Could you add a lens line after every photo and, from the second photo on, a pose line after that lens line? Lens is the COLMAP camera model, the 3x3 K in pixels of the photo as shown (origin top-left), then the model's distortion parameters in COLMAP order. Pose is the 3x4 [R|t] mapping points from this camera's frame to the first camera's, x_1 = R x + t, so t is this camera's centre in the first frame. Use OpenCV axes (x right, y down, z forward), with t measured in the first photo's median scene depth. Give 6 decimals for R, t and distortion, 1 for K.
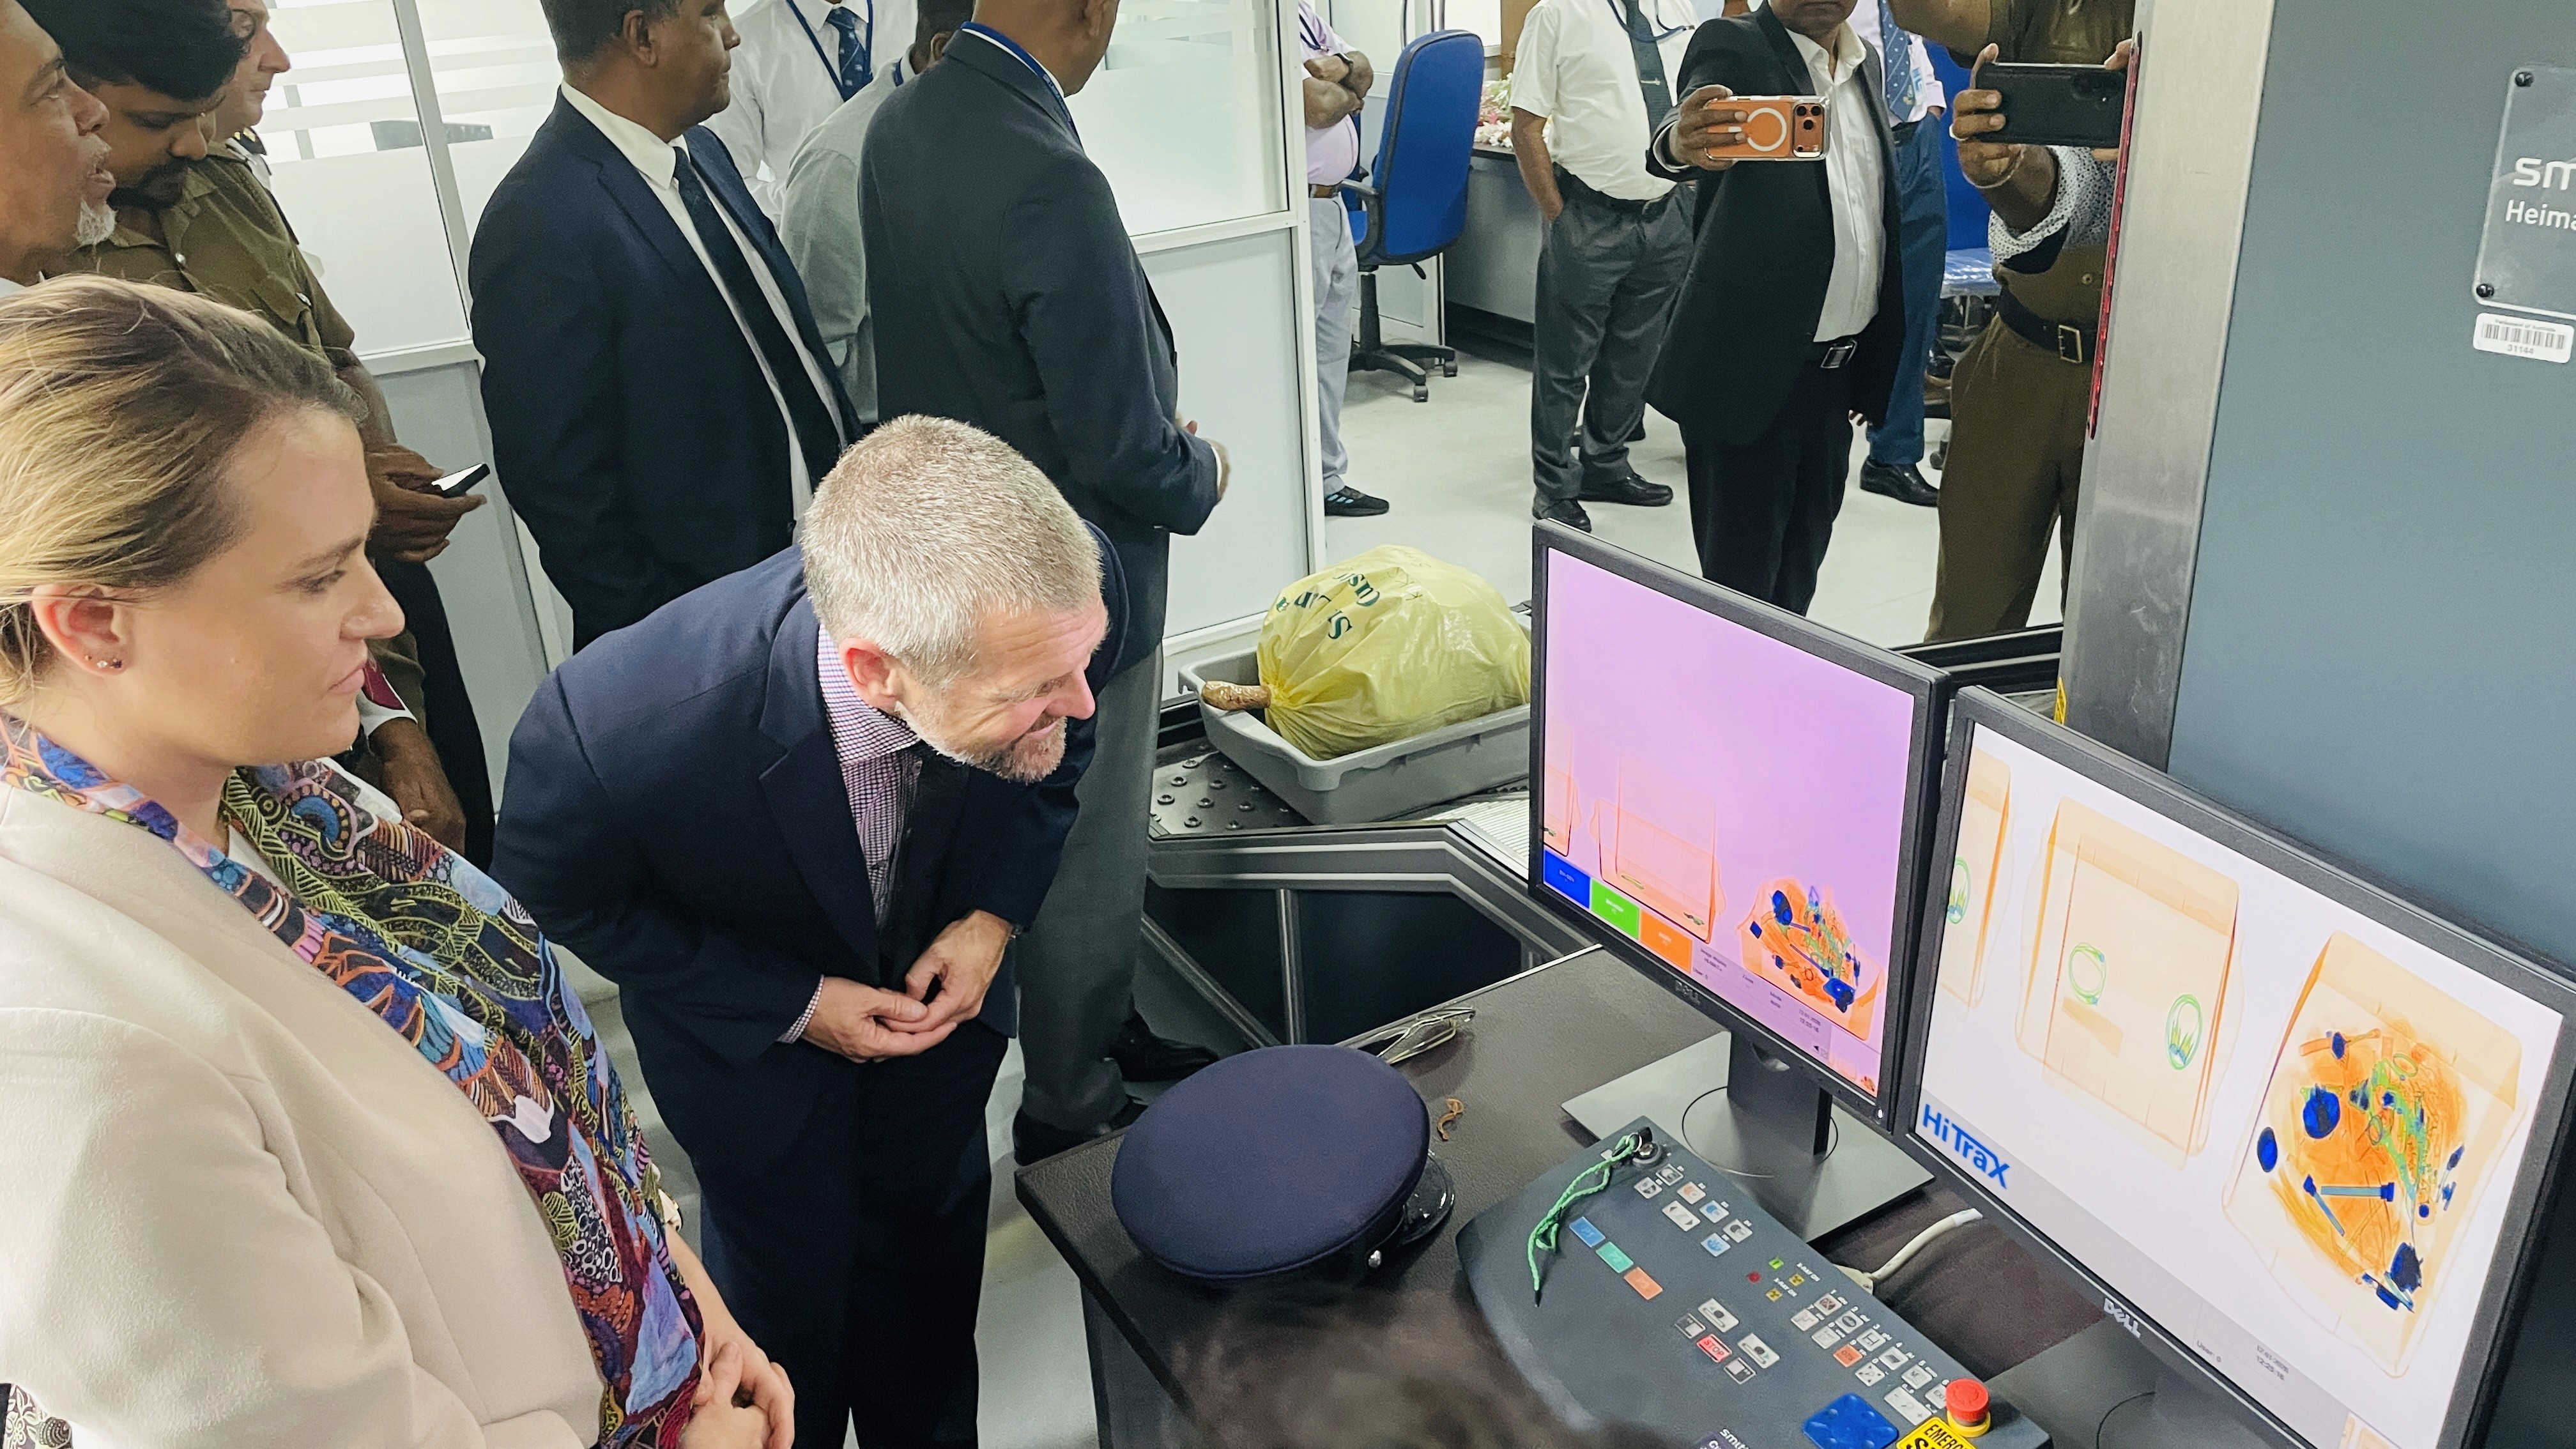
lens RADIAL K [[1913.0, 0, 1288.0], [0, 1913.0, 724.5], [0, 0, 1]] dist [0.097691, -0.121083]
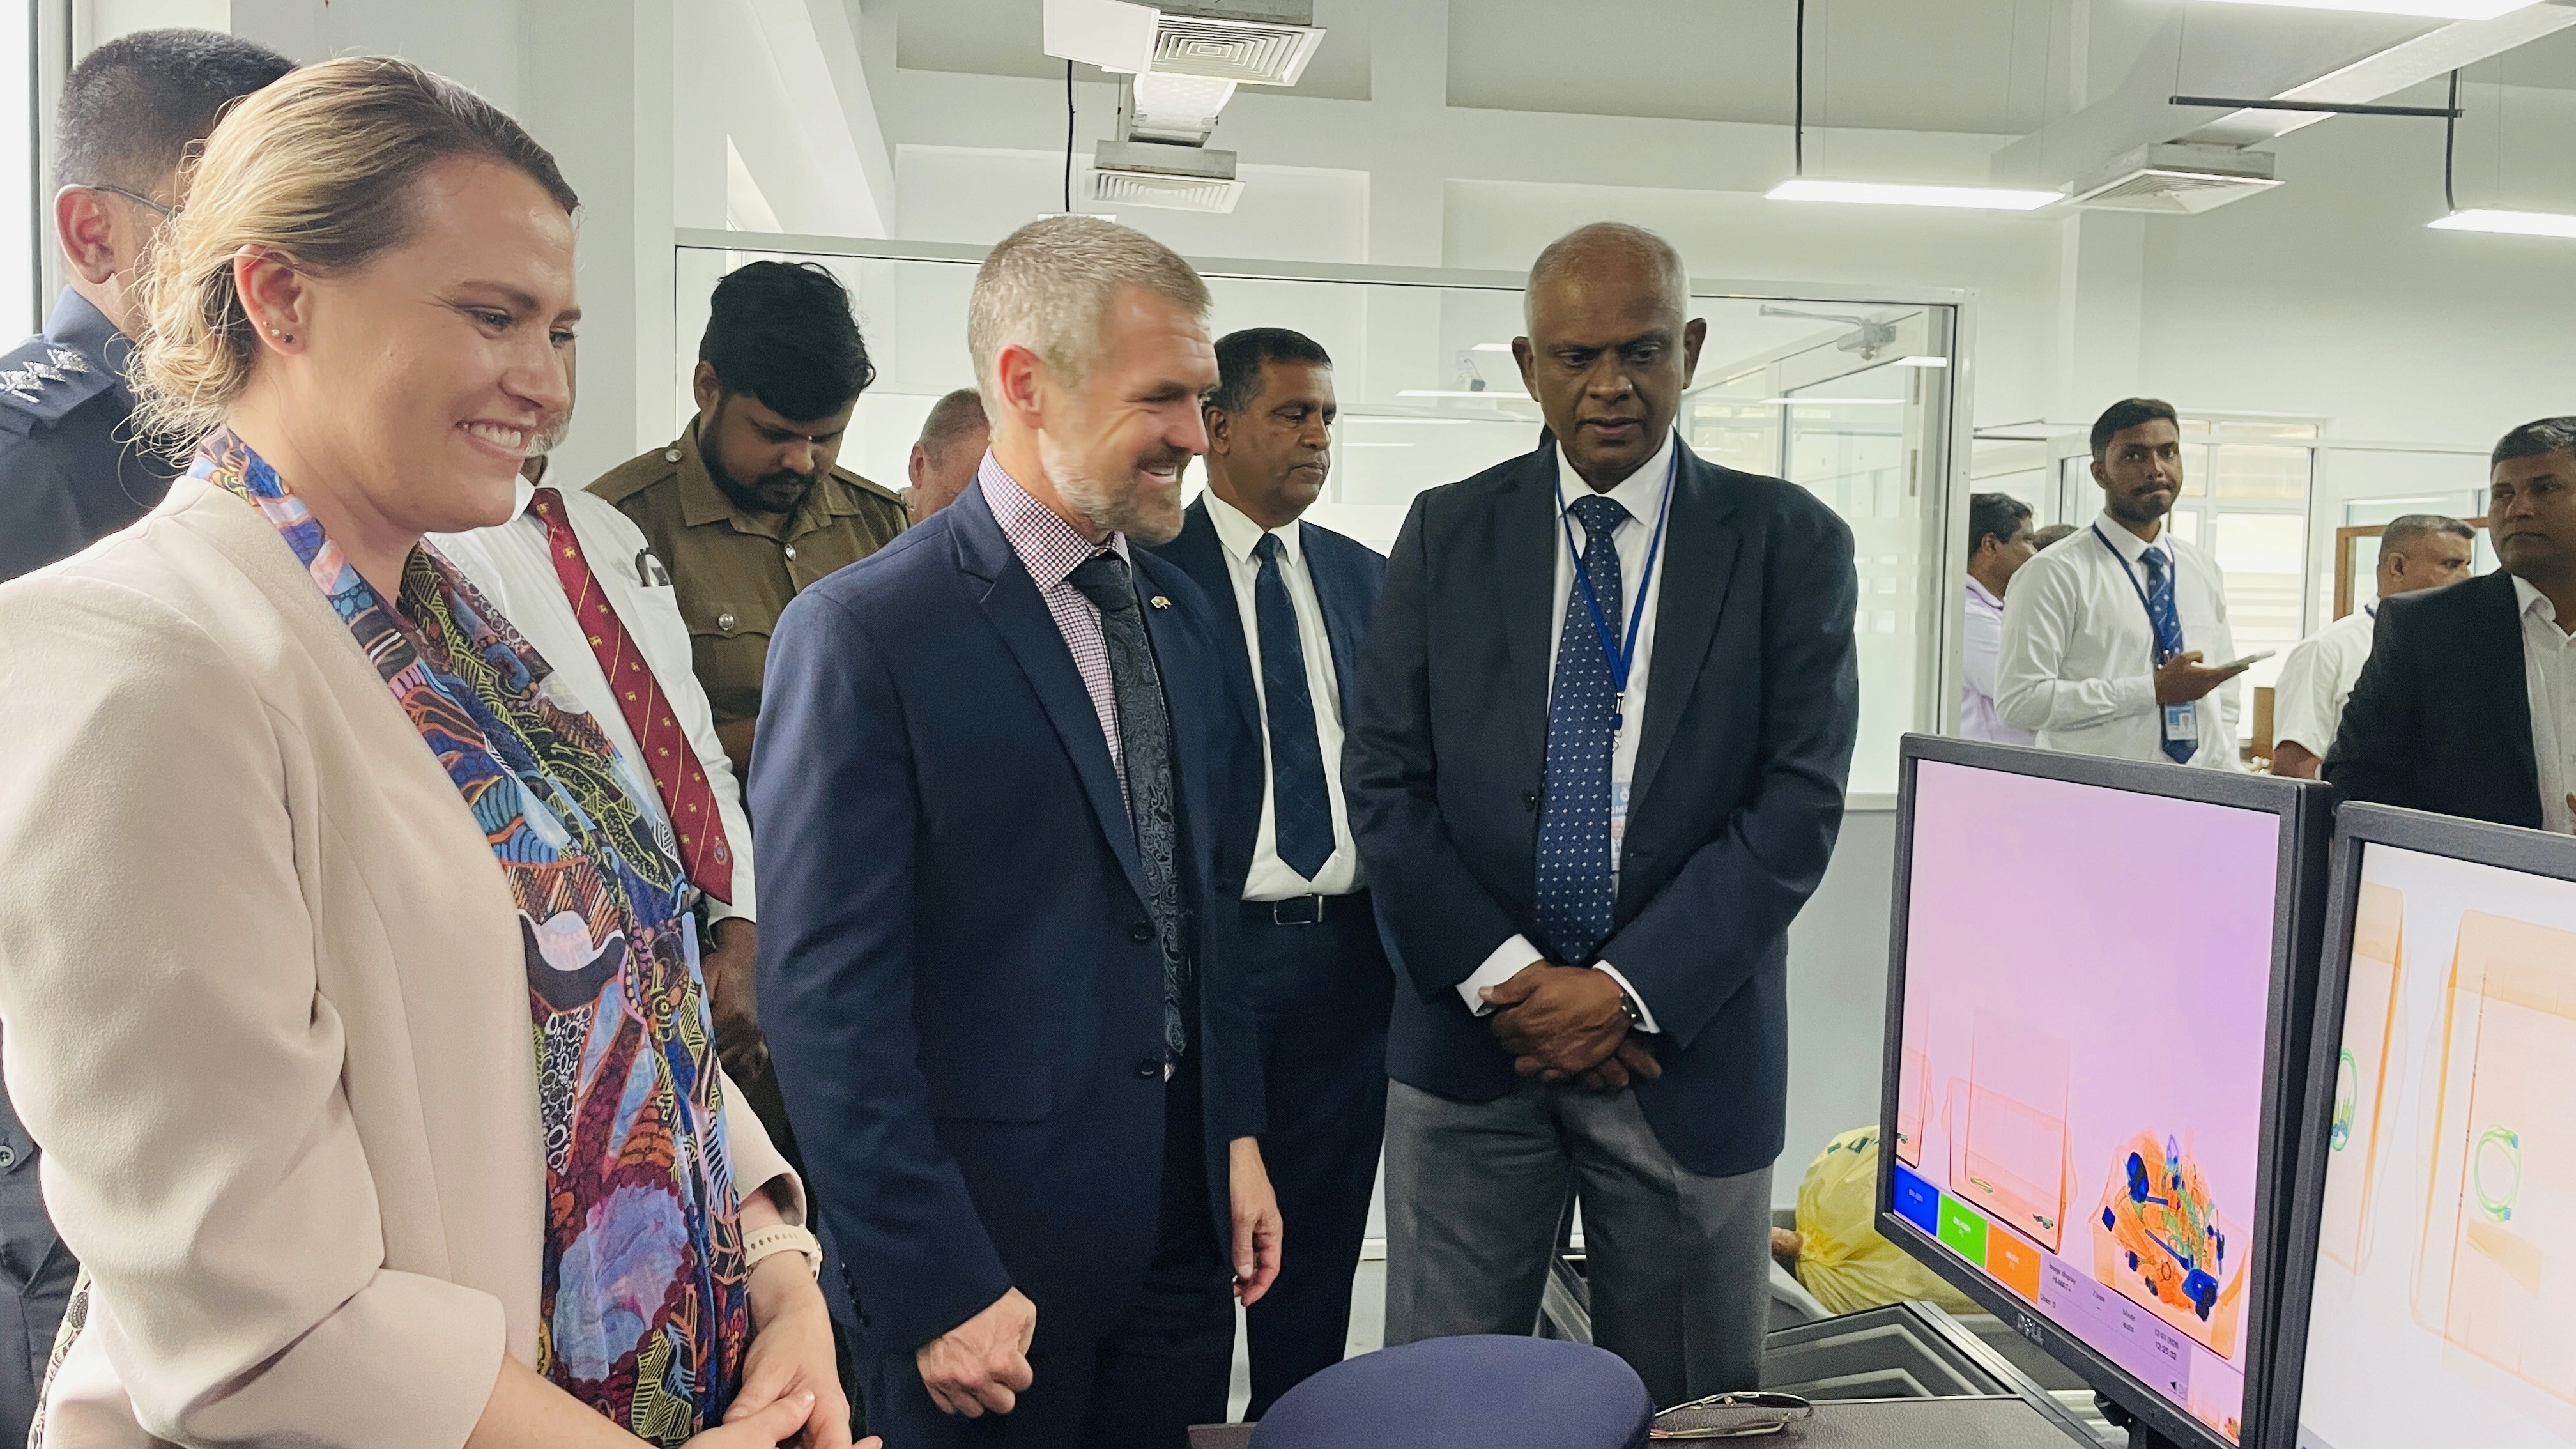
lens RADIAL K [[1913.0, 0, 1288.0], [0, 1913.0, 724.5], [0, 0, 1]] dist [0.097691, -0.121083]
pose [[0.921050, 0.101173, -0.376073, 0.218030], [-0.226216, 0.925038, -0.305173, 0.233402], [0.317007, 0.366153, 0.874893, 0.184309]]
